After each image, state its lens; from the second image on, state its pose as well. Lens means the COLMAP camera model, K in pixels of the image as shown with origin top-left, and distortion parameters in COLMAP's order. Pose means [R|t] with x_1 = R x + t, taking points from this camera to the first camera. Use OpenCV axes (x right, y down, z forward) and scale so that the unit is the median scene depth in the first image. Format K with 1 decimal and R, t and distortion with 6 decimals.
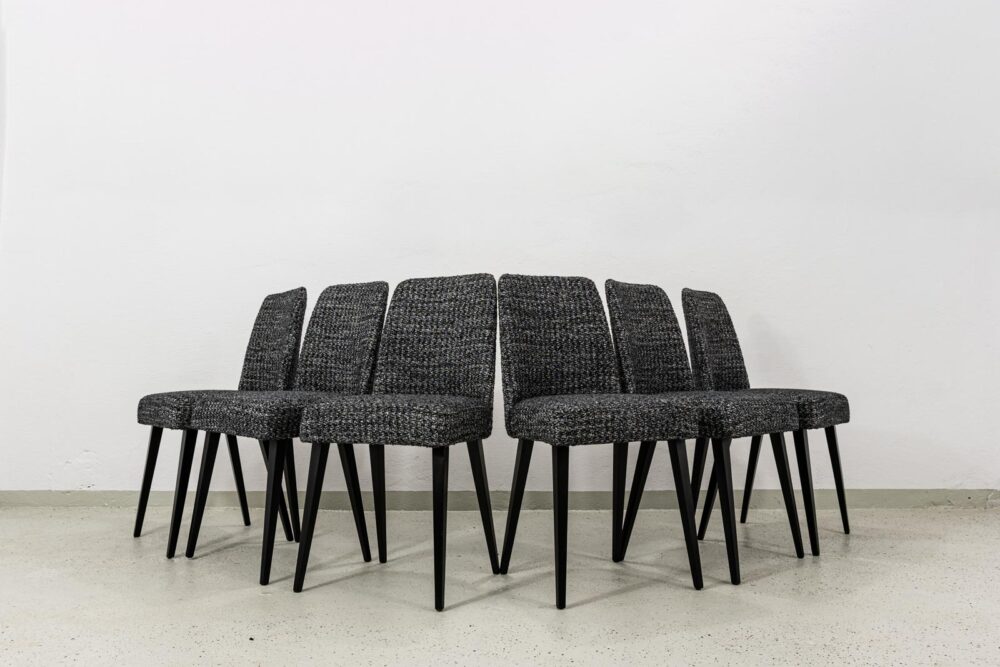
lens RADIAL K [[764.1, 0, 488.5], [0, 764.1, 329.8], [0, 0, 1]] dist [-0.021575, 0.003119]
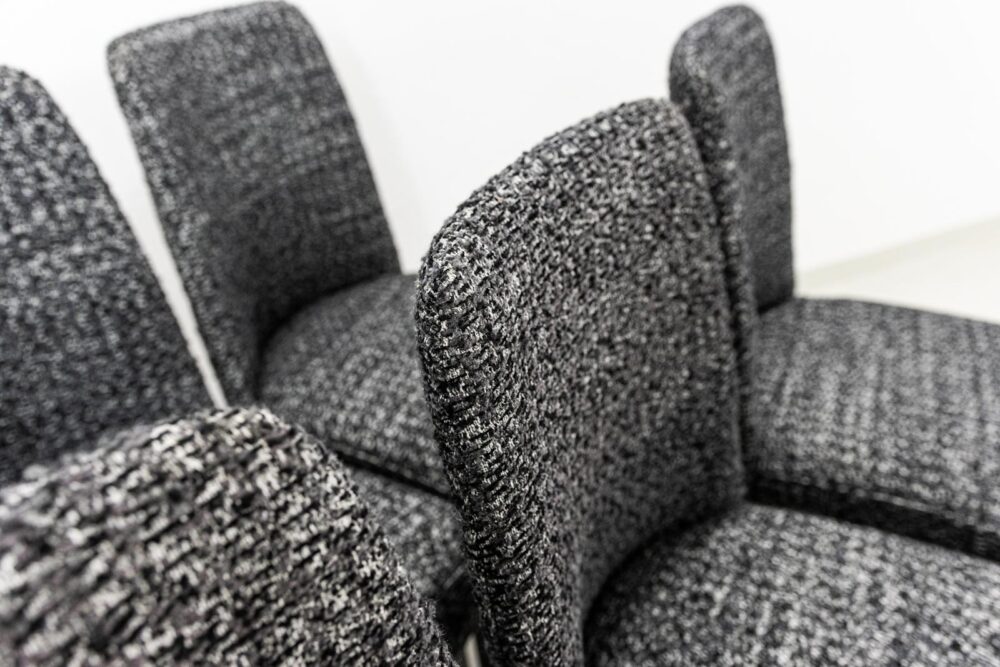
lens RADIAL K [[764.1, 0, 490.5], [0, 764.1, 334.7], [0, 0, 1]] dist [-0.021575, 0.003119]
pose [[0.794793, -0.314537, 0.519009, 0.099888], [-0.050207, 0.818198, 0.572740, -0.158554], [-0.604800, -0.481267, 0.634506, 0.705849]]
